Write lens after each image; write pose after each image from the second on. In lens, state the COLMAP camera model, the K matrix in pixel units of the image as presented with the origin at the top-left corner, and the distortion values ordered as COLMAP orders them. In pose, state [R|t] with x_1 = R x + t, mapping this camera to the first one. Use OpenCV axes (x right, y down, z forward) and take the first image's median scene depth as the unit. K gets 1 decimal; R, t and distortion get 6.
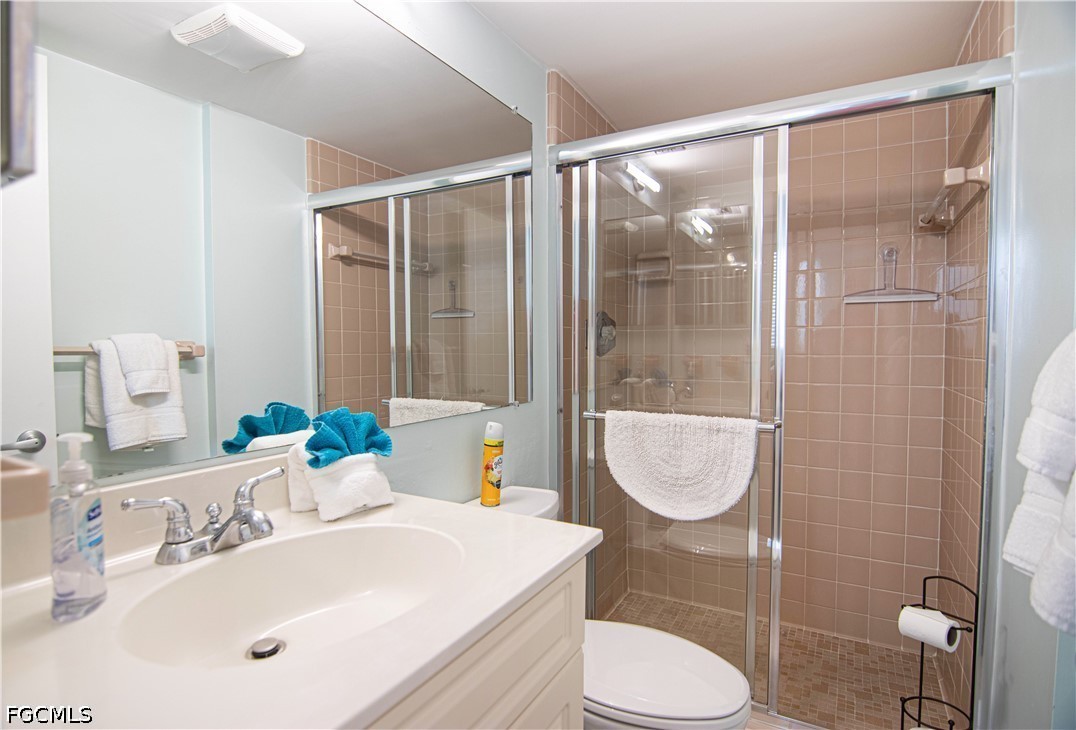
lens RADIAL K [[555.8, 0, 538.0], [0, 555.8, 365.0], [0, 0, 1]] dist [0.002019, -0.014880]
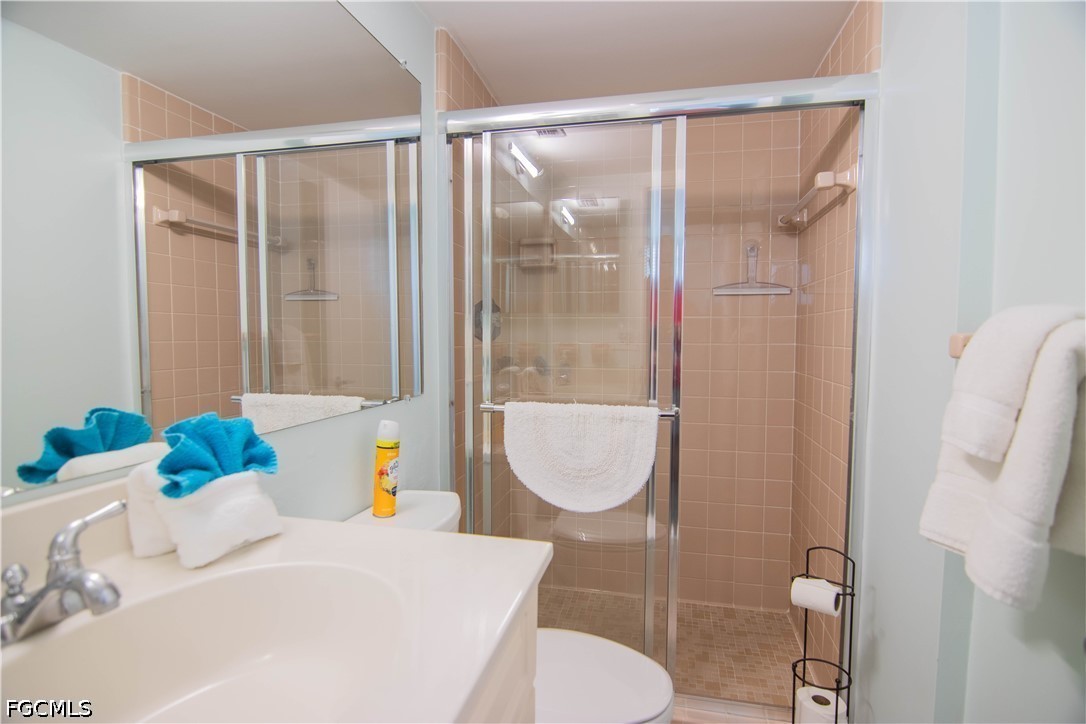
lens RADIAL K [[546.8, 0, 543.0], [0, 546.8, 362.0], [0, 0, 1]] dist [-0.005376, -0.008478]
pose [[0.959973, -0.009051, 0.279946, -0.070858], [0.004142, 0.999827, 0.018123, -0.002365], [-0.280062, -0.016238, 0.959845, 0.095139]]
